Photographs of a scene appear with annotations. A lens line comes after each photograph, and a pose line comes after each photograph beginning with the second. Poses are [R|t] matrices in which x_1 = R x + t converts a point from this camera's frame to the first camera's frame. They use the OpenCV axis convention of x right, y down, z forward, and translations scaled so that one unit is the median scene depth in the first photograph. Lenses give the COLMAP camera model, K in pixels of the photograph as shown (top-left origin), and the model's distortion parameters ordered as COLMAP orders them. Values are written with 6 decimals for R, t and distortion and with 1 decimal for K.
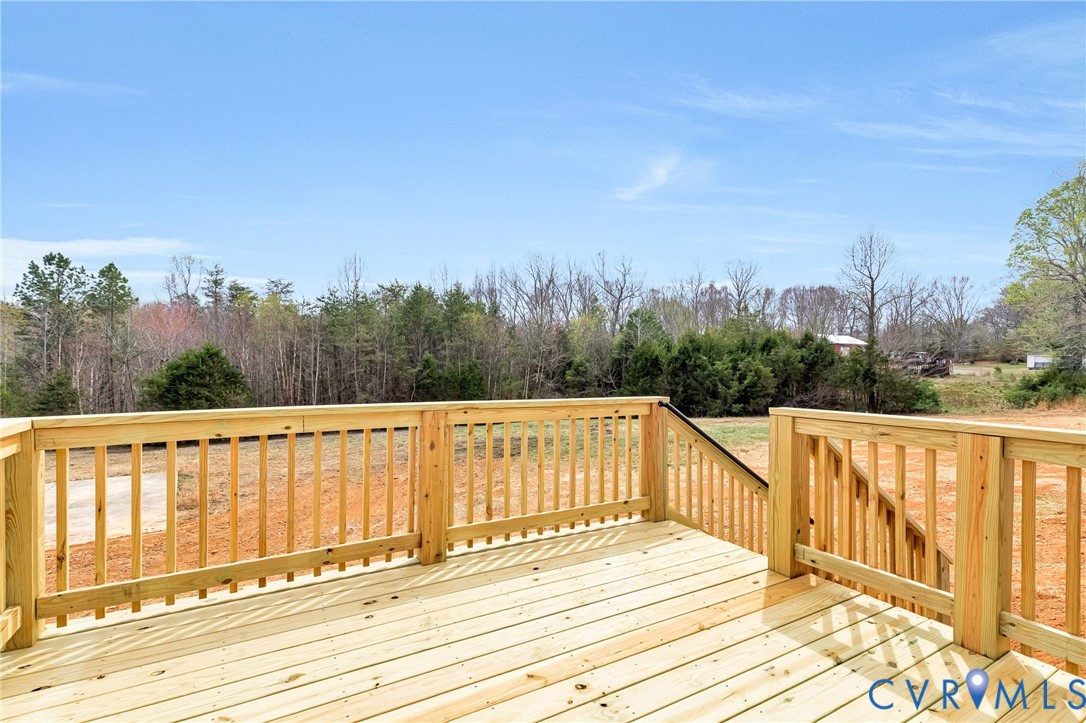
lens RADIAL K [[511.4, 0, 541.6], [0, 511.4, 363.9], [0, 0, 1]] dist [0.026108, -0.000250]
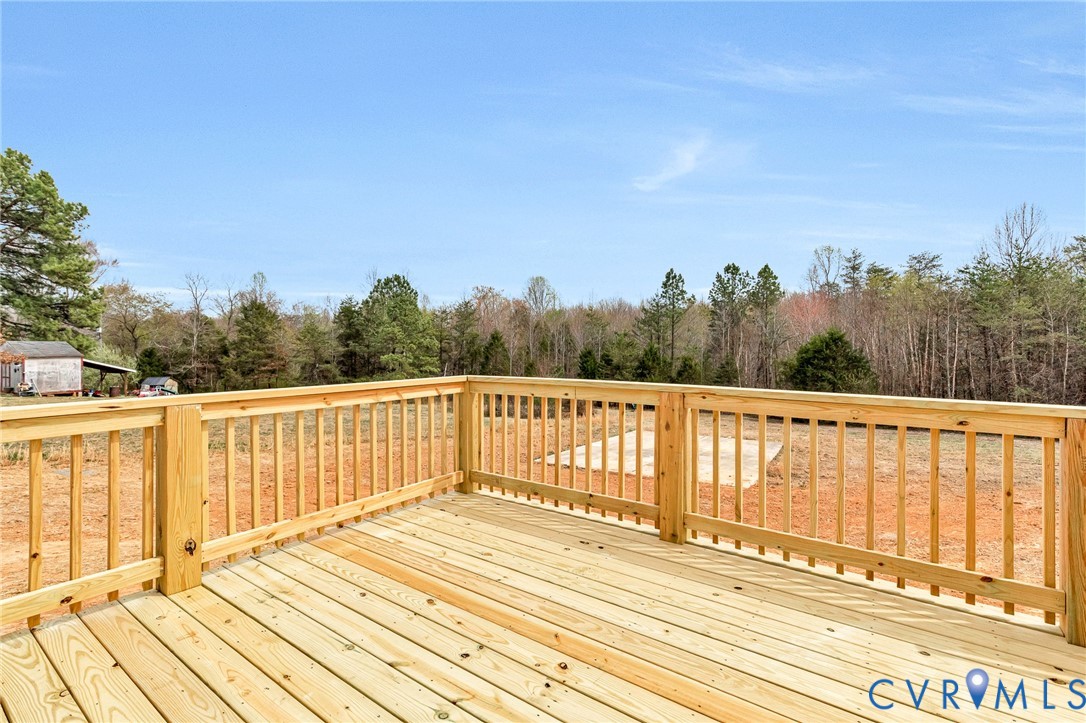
lens RADIAL K [[513.6, 0, 541.9], [0, 513.6, 356.6], [0, 0, 1]] dist [0.024267, 0.000703]
pose [[0.413256, 0.016074, -0.910473, 0.089757], [-0.001984, 0.999858, 0.016751, 0.000667], [0.910613, -0.005116, 0.413230, 0.051066]]
